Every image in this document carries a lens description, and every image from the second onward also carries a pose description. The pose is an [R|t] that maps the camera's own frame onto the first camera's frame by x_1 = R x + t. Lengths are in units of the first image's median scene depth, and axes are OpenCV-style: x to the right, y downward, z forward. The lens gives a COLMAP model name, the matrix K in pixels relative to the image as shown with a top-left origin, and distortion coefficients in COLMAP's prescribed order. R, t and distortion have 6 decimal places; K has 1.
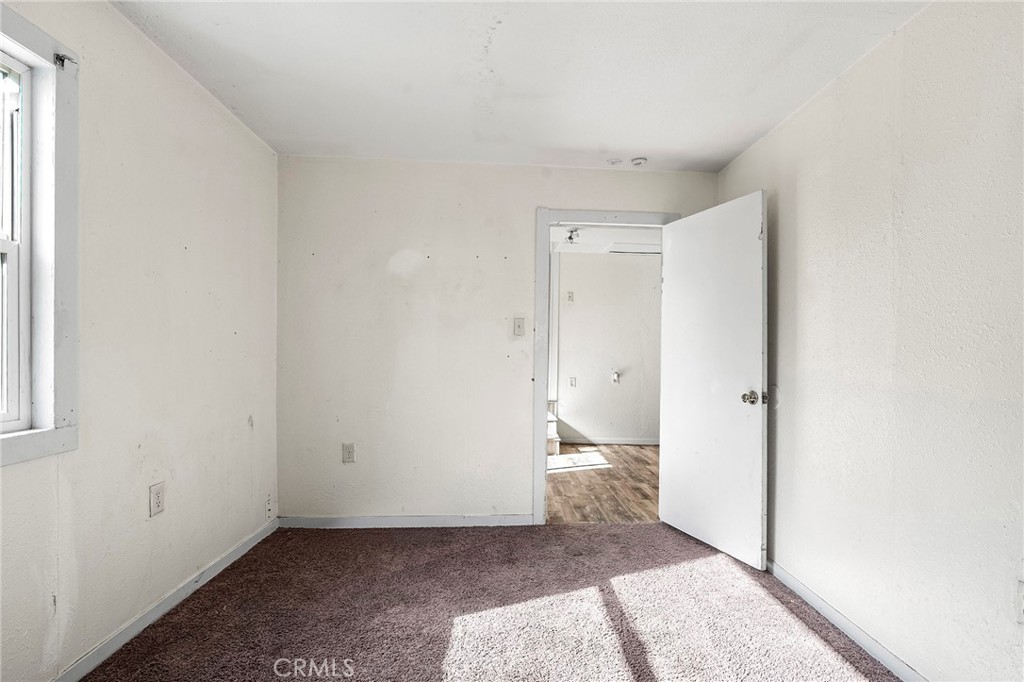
lens RADIAL K [[483.6, 0, 509.6], [0, 483.6, 343.1], [0, 0, 1]] dist [-0.000473, -0.000356]
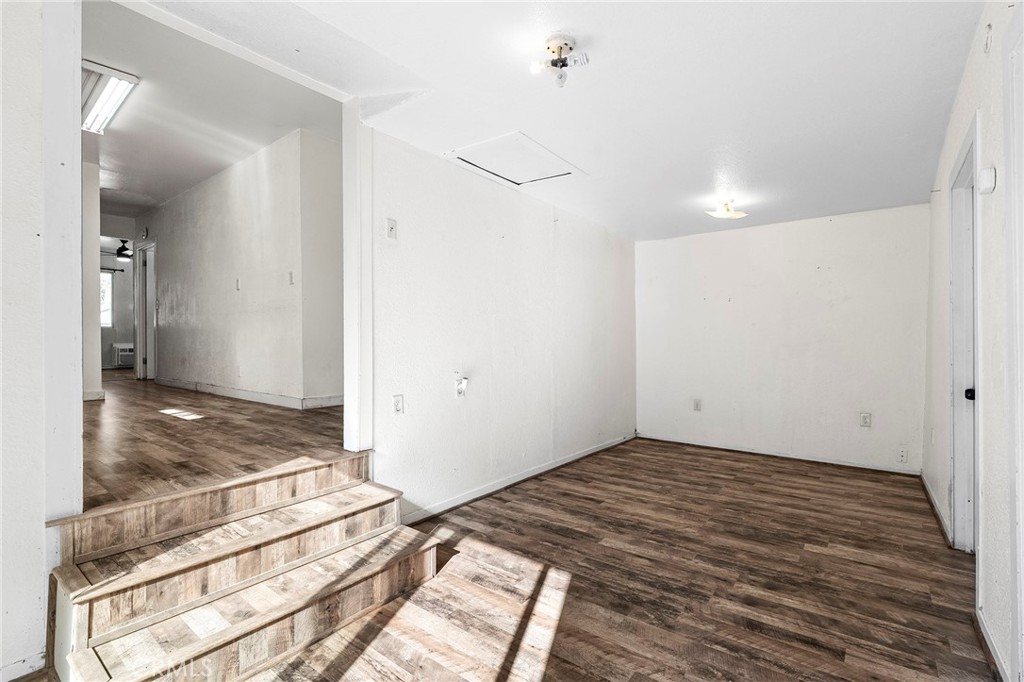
lens RADIAL K [[483.6, 0, 513.1], [0, 483.6, 334.8], [0, 0, 1]] dist [-0.000473, -0.000356]
pose [[0.647691, -0.015573, 0.761744, -0.236372], [0.010055, 0.999879, 0.011892, 0.008384], [-0.761837, -0.000043, 0.647769, 0.841124]]
